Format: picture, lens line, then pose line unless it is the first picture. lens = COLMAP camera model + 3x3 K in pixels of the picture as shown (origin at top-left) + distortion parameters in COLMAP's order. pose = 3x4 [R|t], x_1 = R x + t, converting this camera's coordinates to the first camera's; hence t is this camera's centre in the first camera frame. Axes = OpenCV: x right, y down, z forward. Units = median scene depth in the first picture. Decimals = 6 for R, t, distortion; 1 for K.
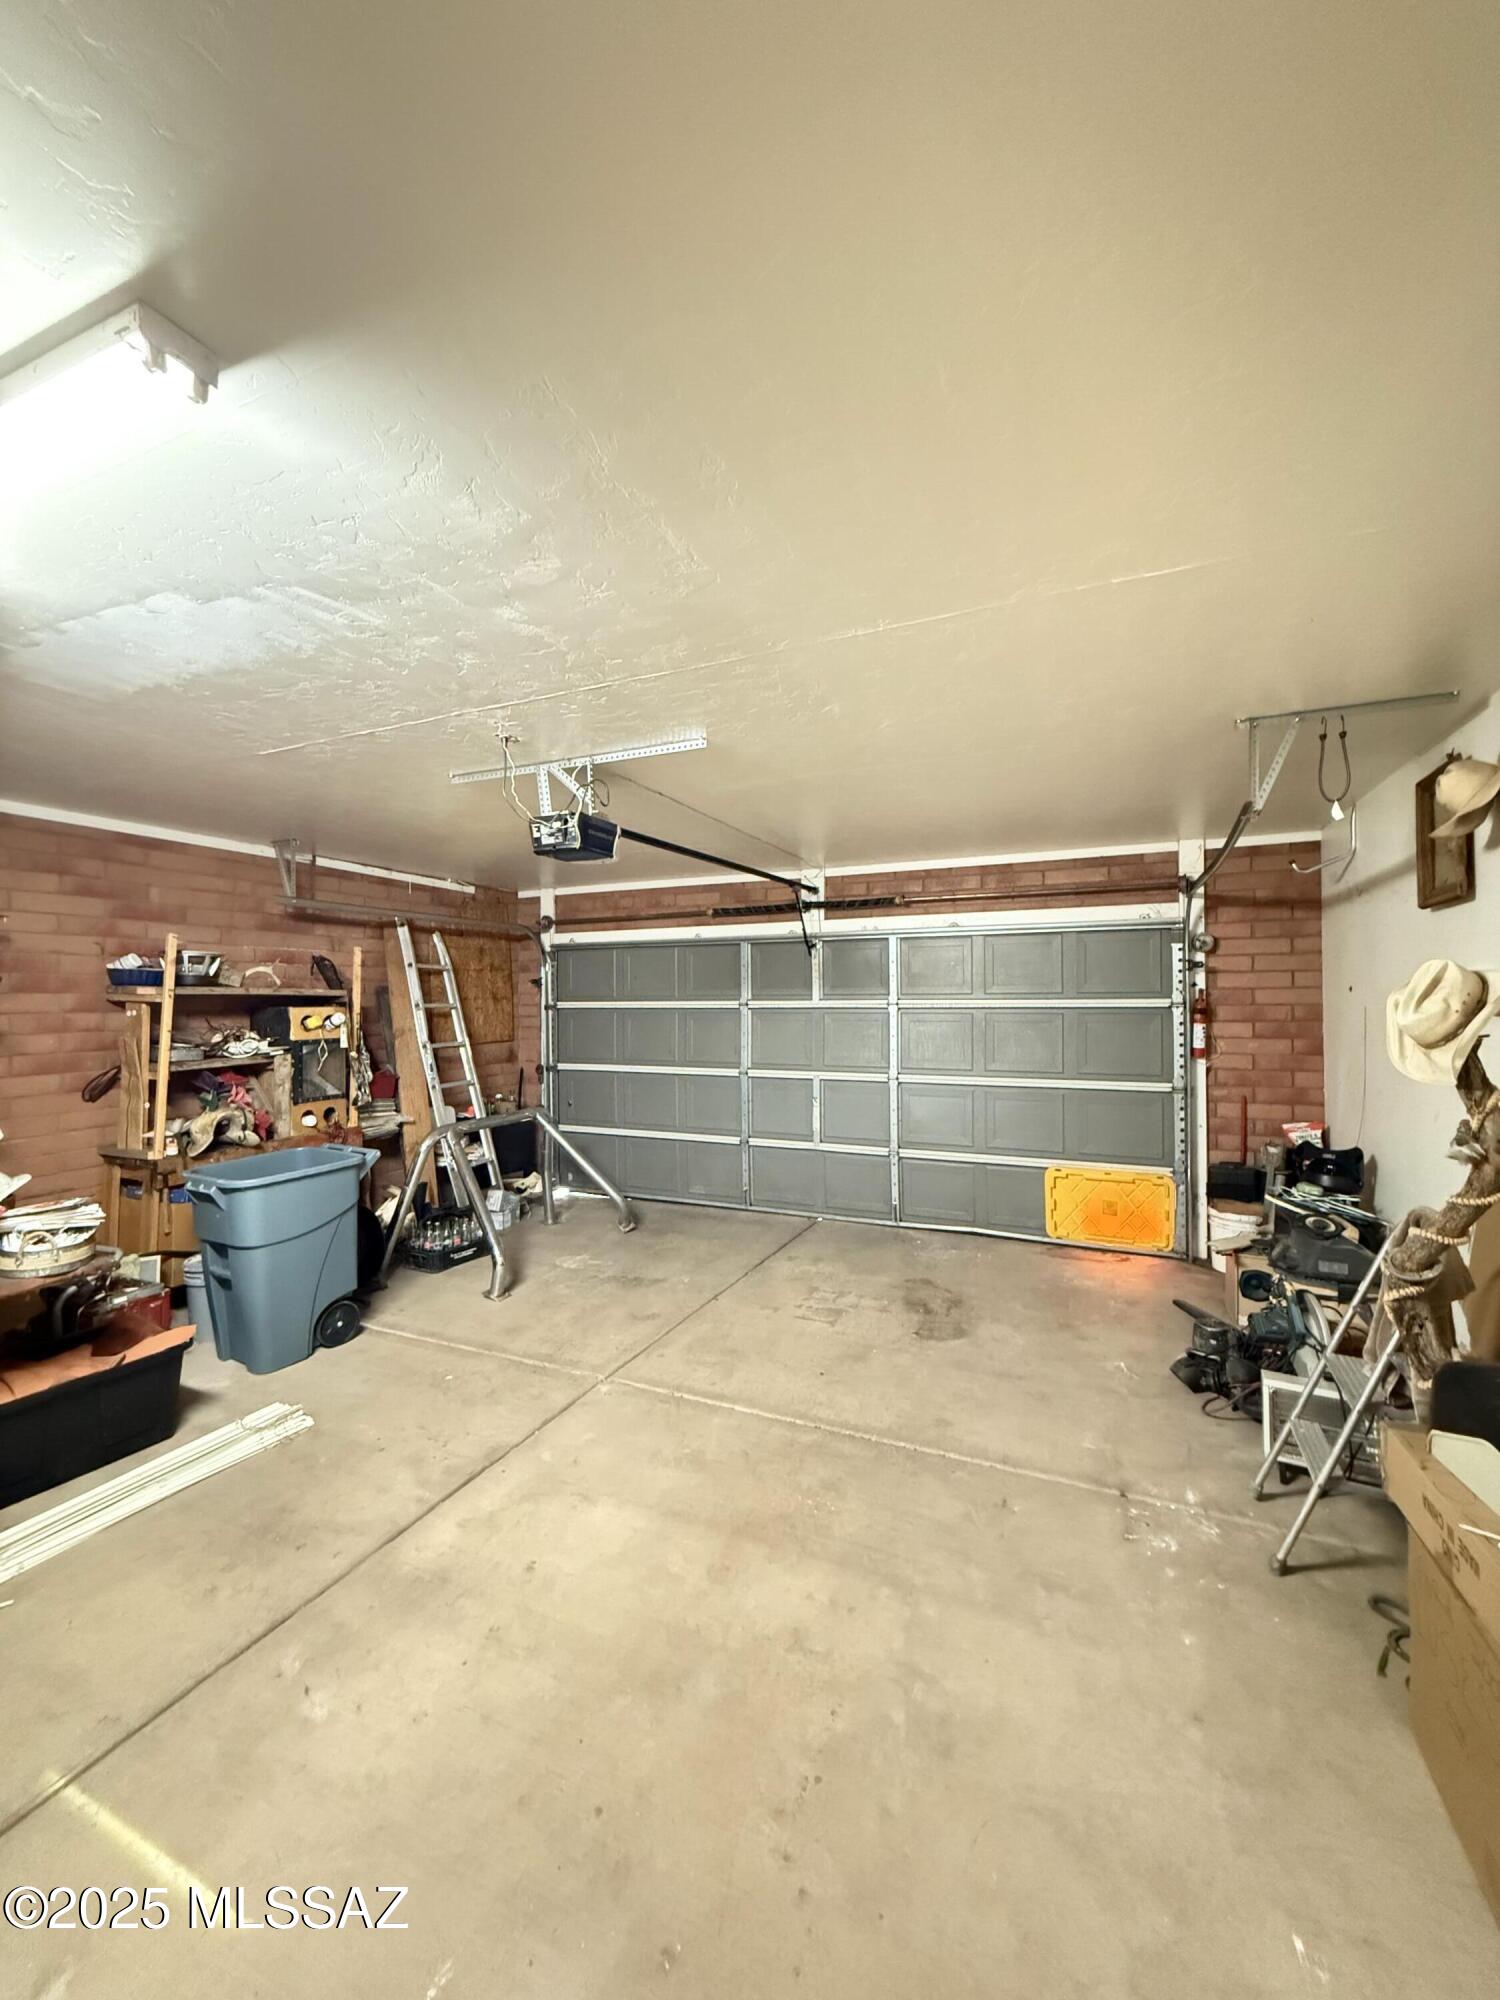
lens RADIAL K [[797.6, 0, 753.2], [0, 797.6, 994.5], [0, 0, 1]] dist [0.001098, 0.000050]
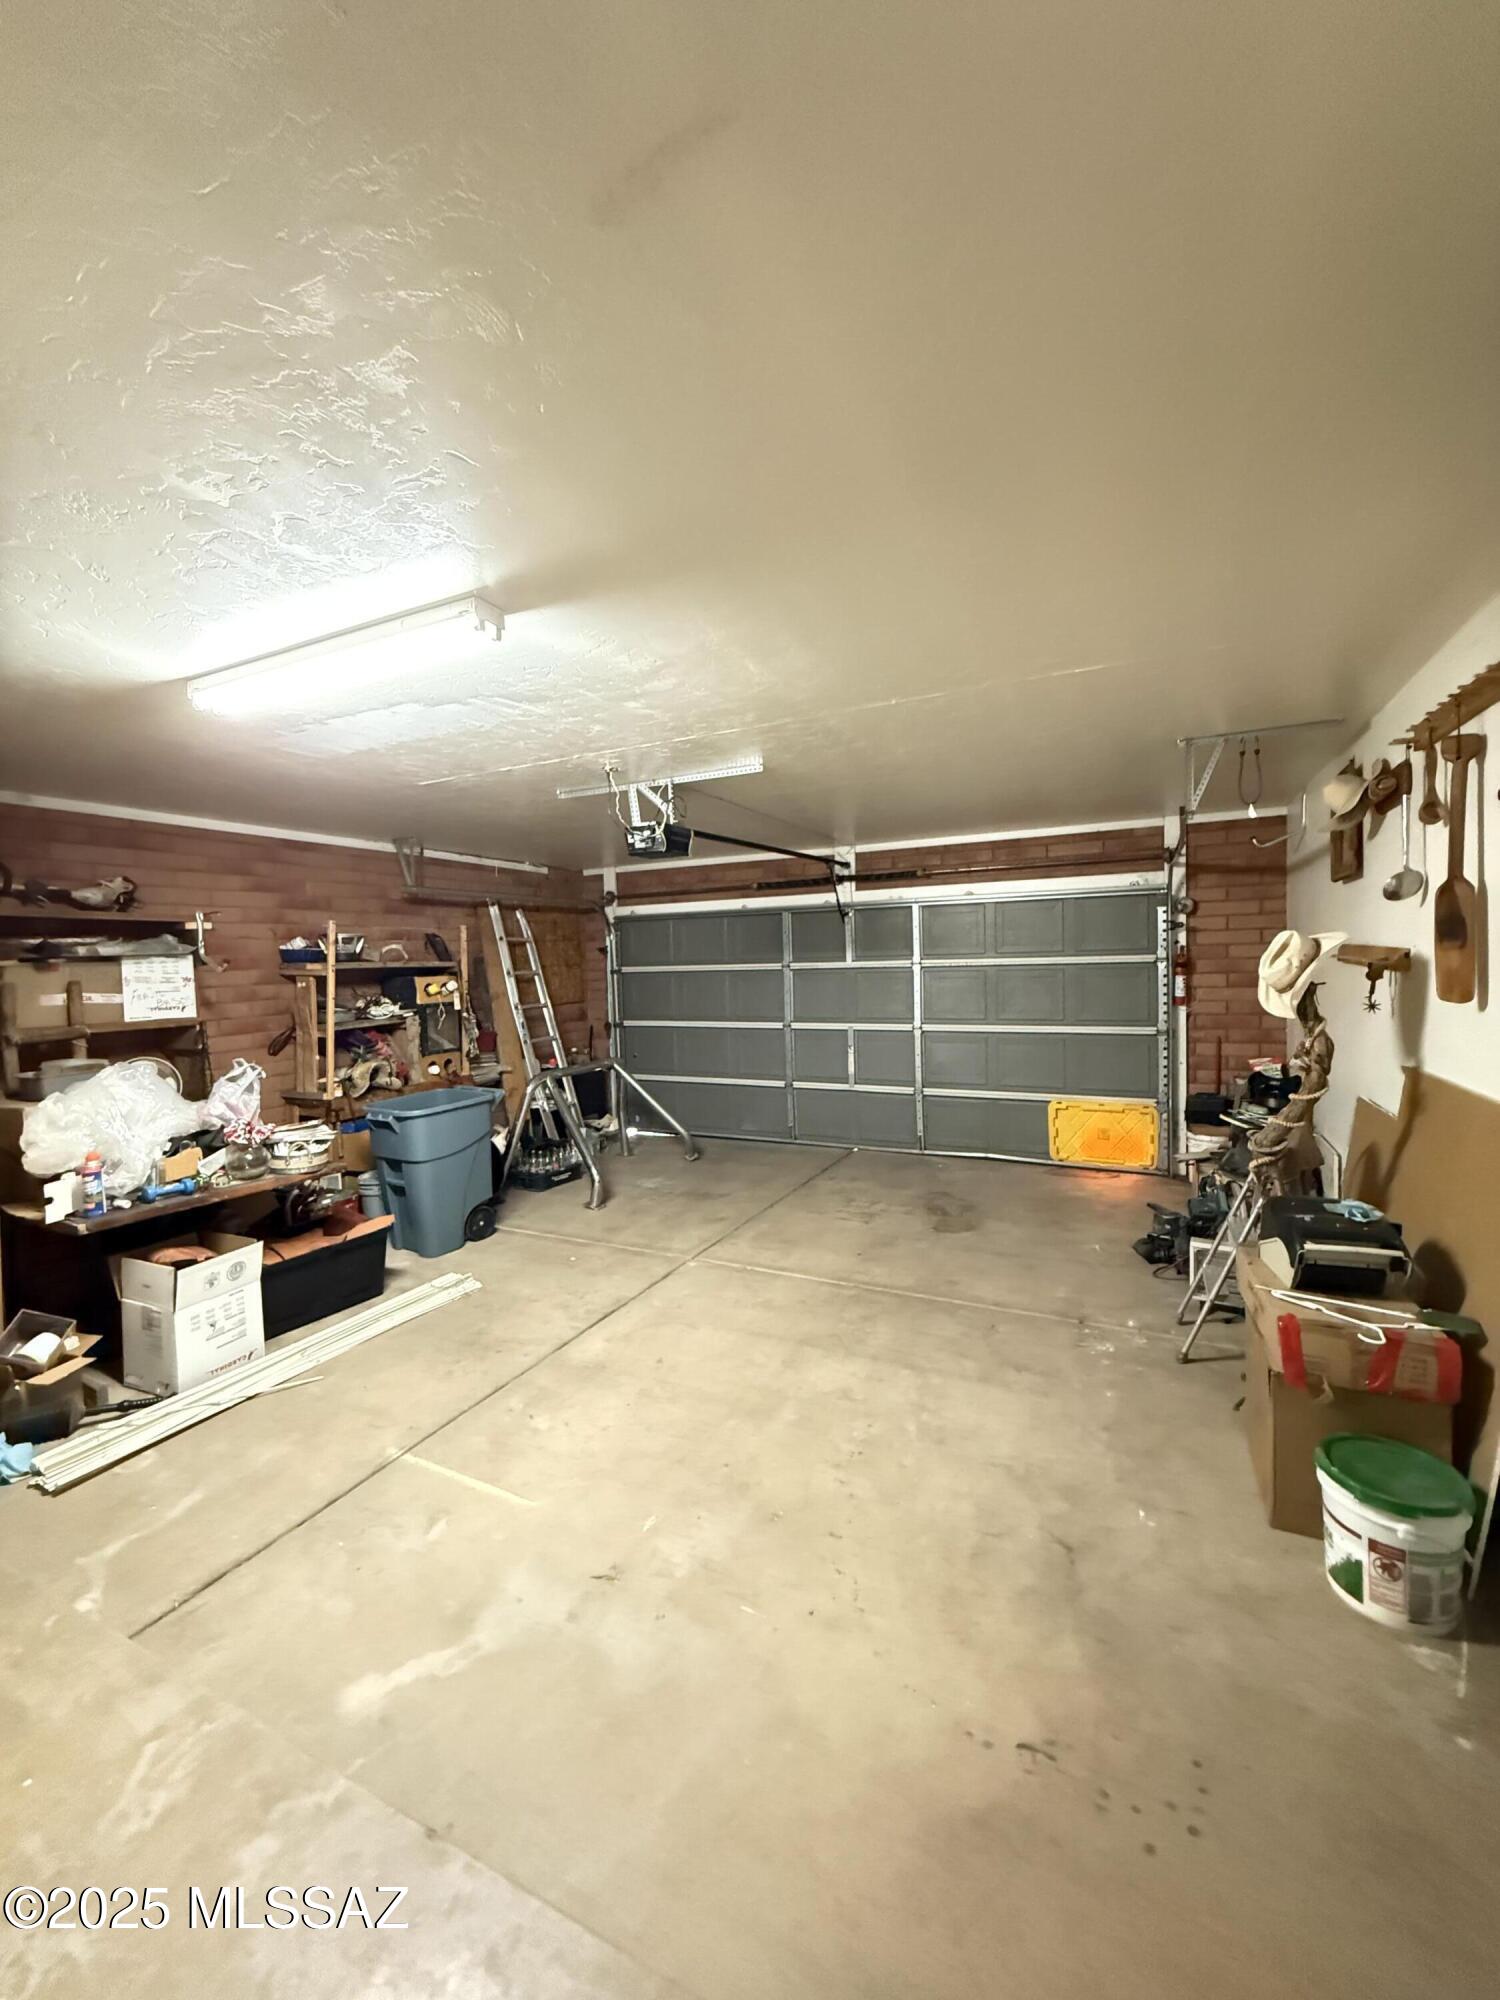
lens RADIAL K [[797.6, 0, 753.2], [0, 797.6, 994.5], [0, 0, 1]] dist [0.001098, 0.000050]
pose [[0.999017, -0.019068, -0.040024, -0.020712], [0.021143, 0.998420, 0.052070, -0.011495], [0.038968, -0.052865, 0.997841, -0.221639]]
